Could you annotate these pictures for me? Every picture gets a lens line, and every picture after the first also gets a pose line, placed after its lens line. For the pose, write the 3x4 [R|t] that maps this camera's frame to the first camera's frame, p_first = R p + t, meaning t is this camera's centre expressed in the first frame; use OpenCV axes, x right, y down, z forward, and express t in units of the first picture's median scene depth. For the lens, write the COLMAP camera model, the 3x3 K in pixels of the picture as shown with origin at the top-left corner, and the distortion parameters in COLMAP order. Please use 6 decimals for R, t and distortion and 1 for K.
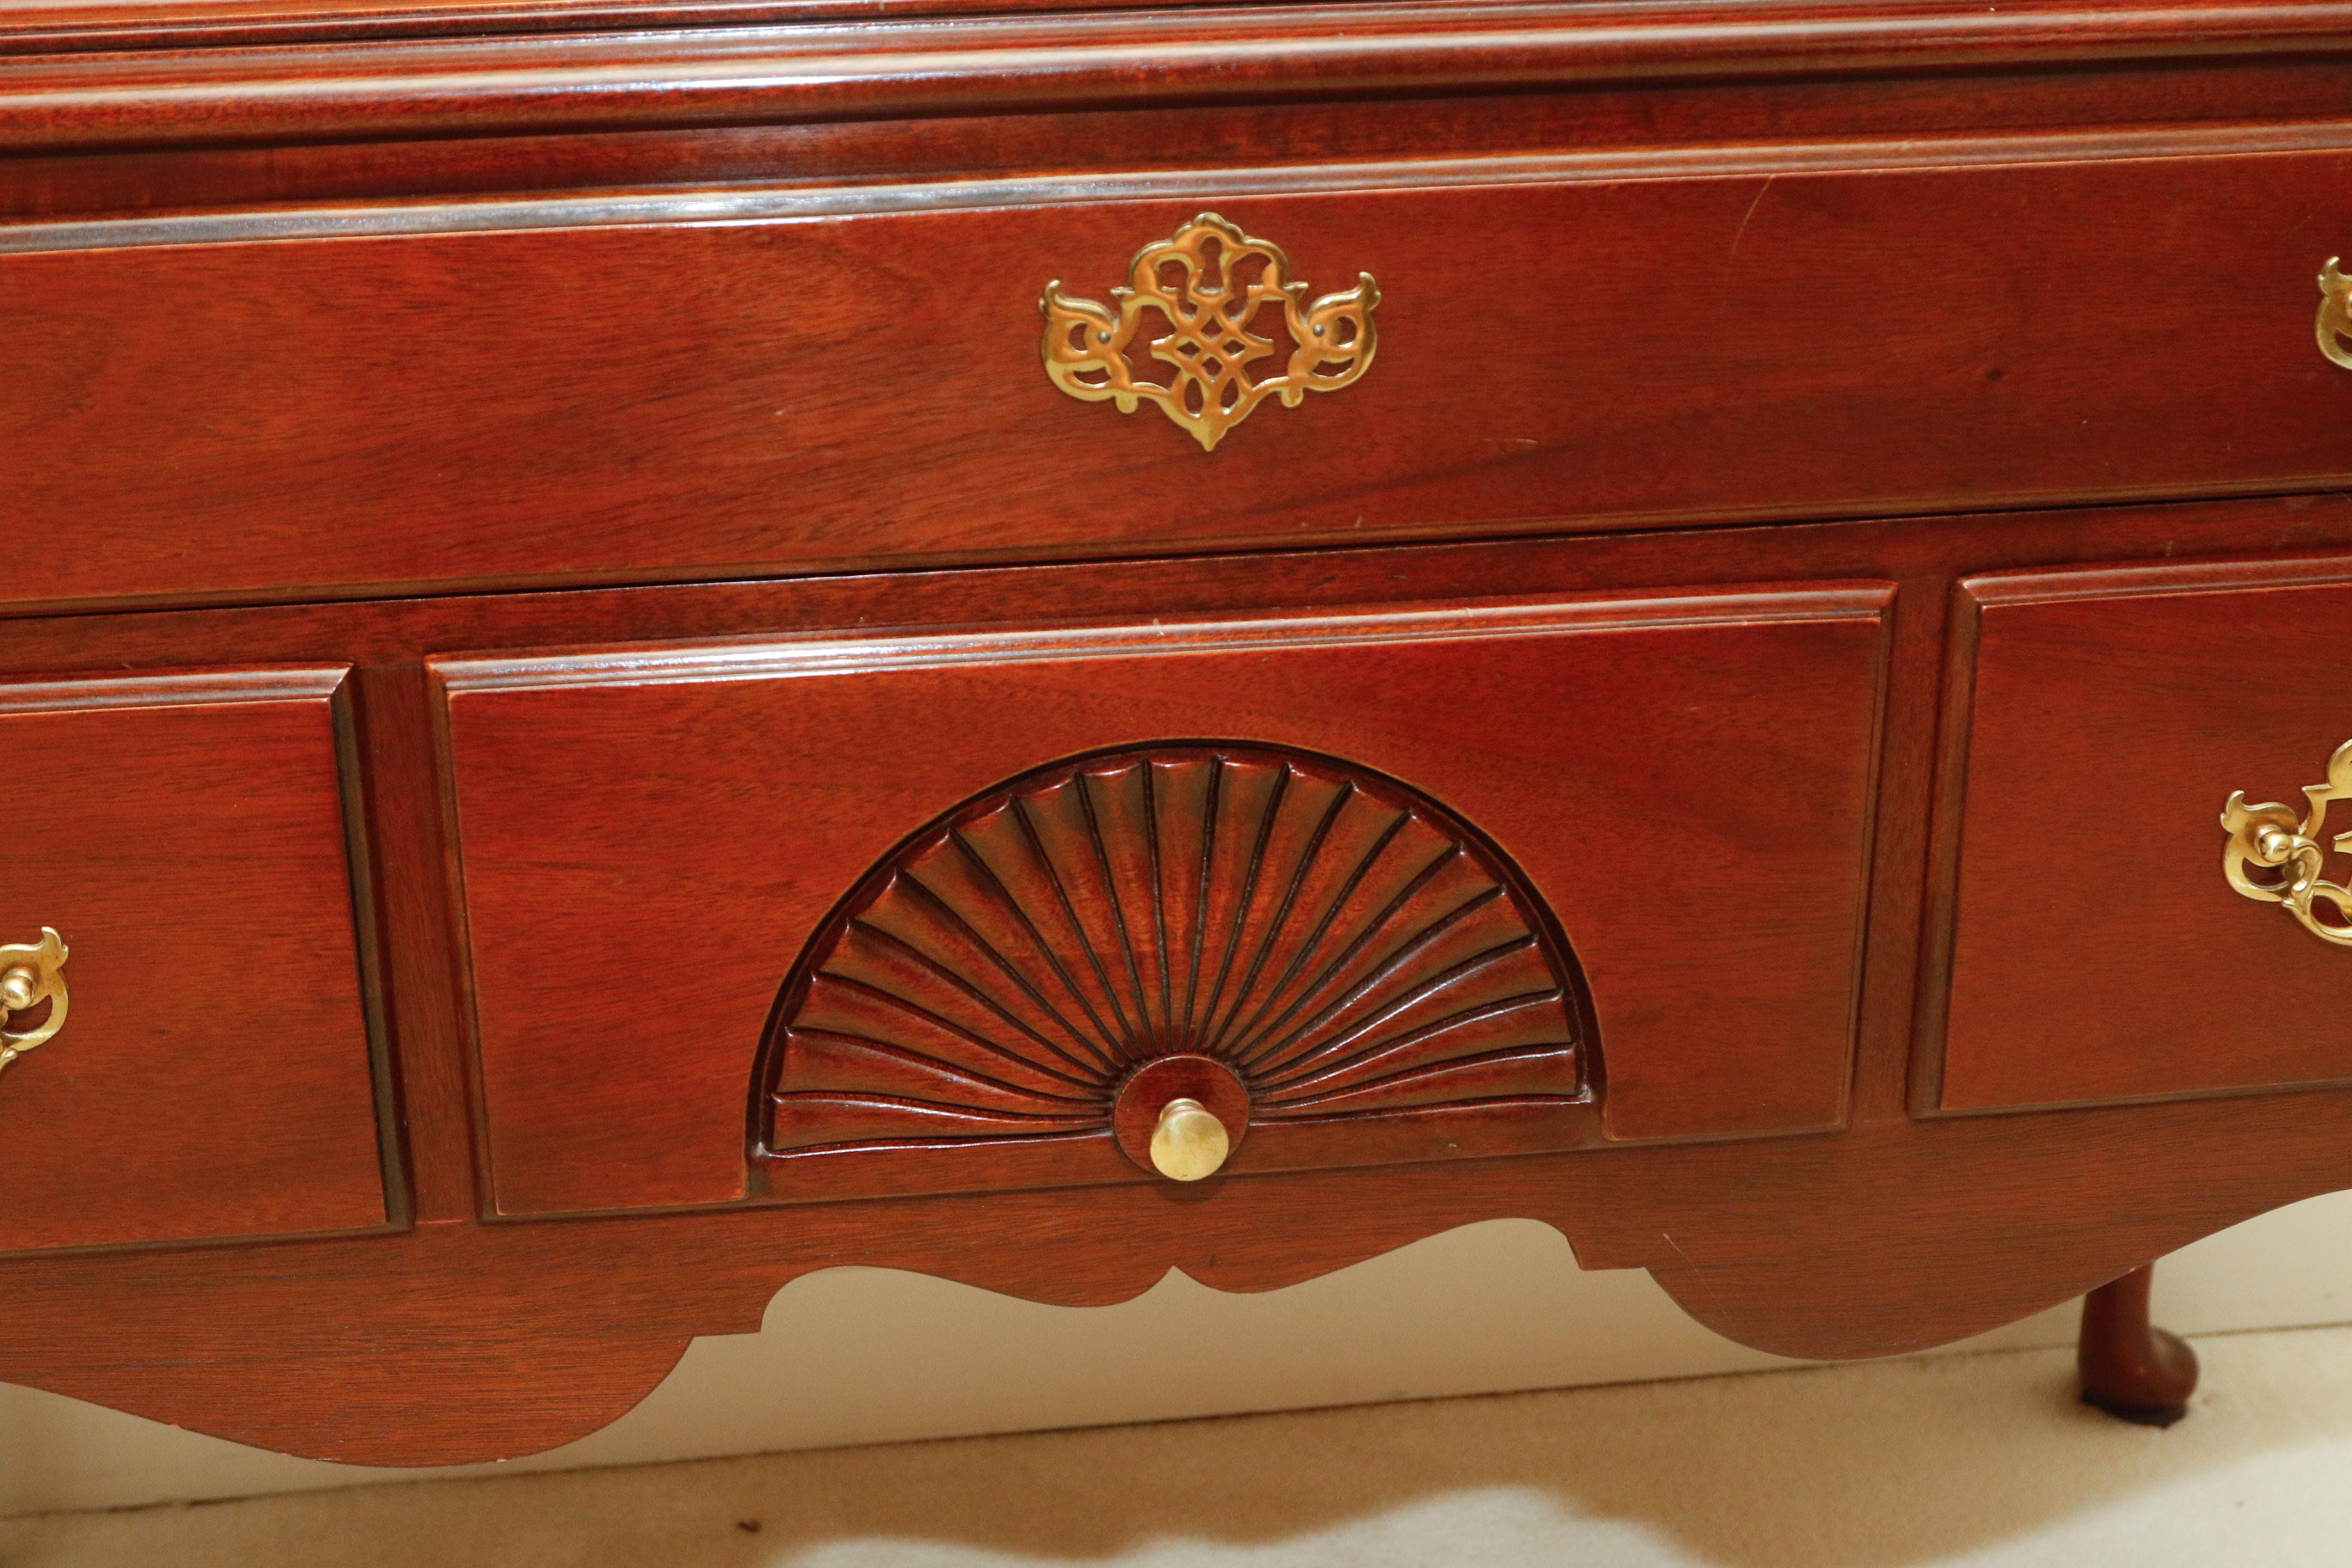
lens RADIAL K [[3859.9, 0, 1176.0], [0, 3859.9, 784.0], [0, 0, 1]] dist [-0.017117, 0.020994]
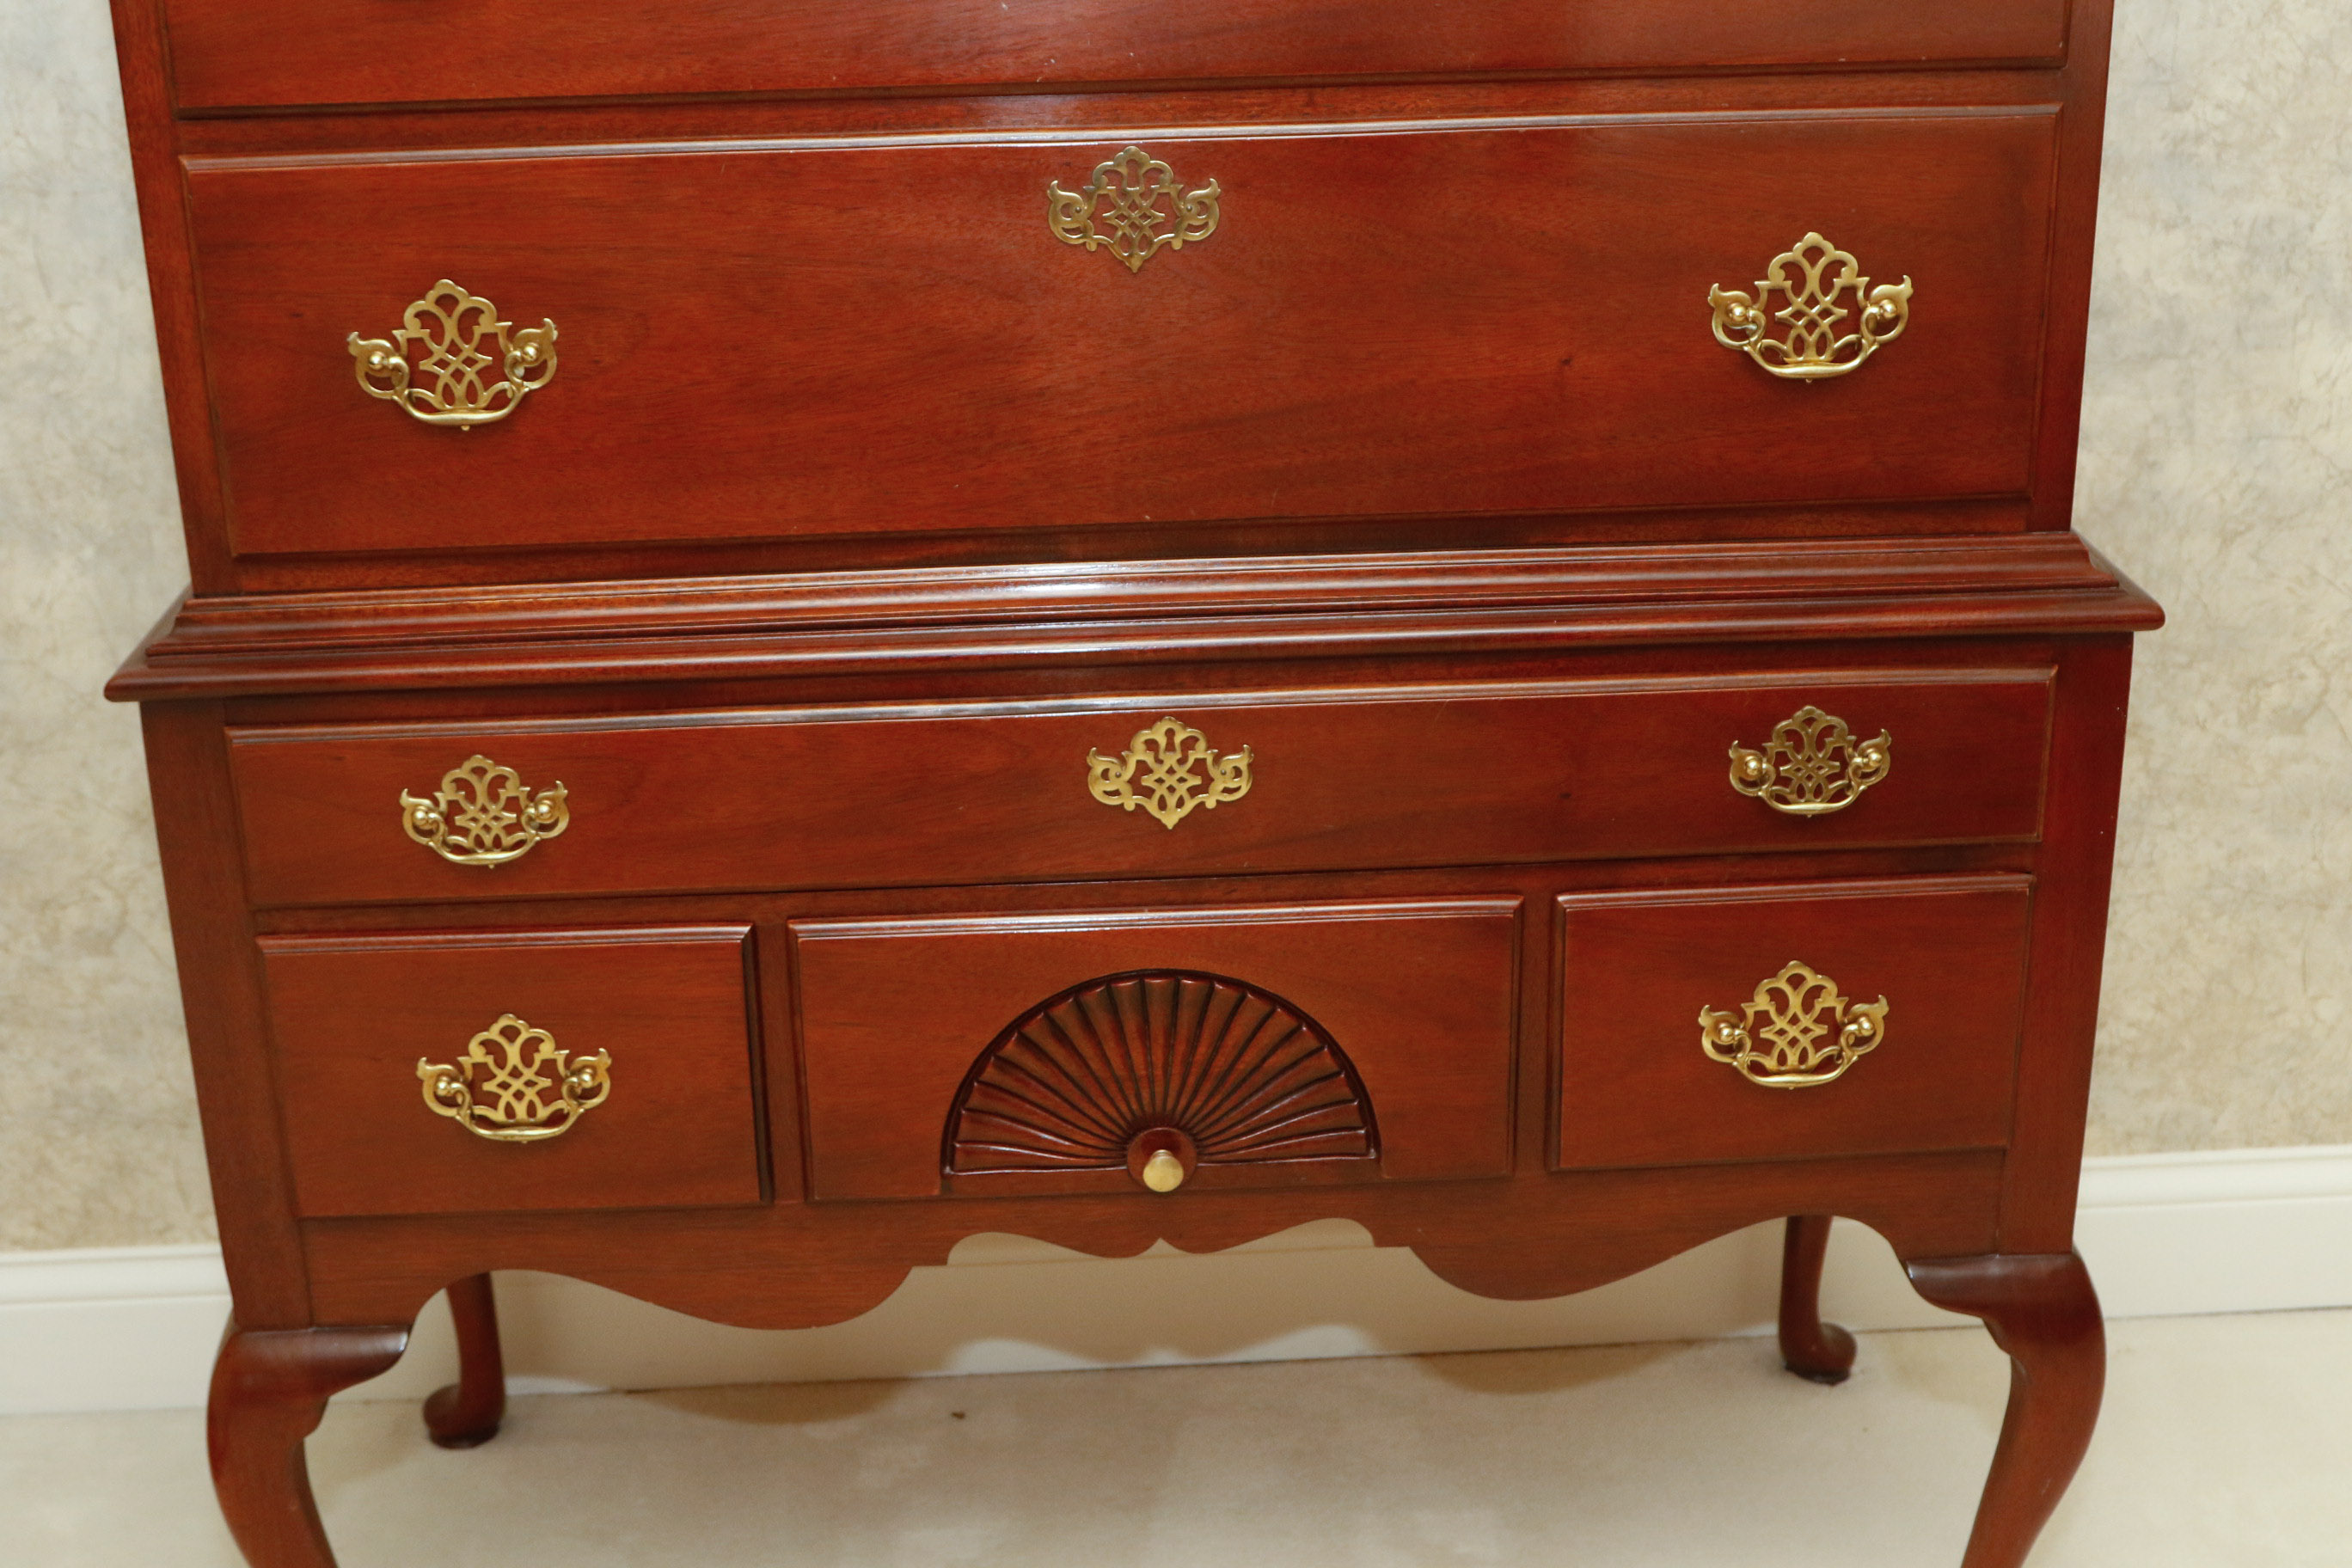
lens RADIAL K [[3145.5, 0, 1176.0], [0, 3145.5, 784.0], [0, 0, 1]] dist [-0.037406, -0.036233]
pose [[0.998049, 0.019732, -0.059232, 0.103327], [-0.022563, 0.998616, -0.047510, -0.029450], [0.058212, 0.048754, 0.997113, -0.623983]]
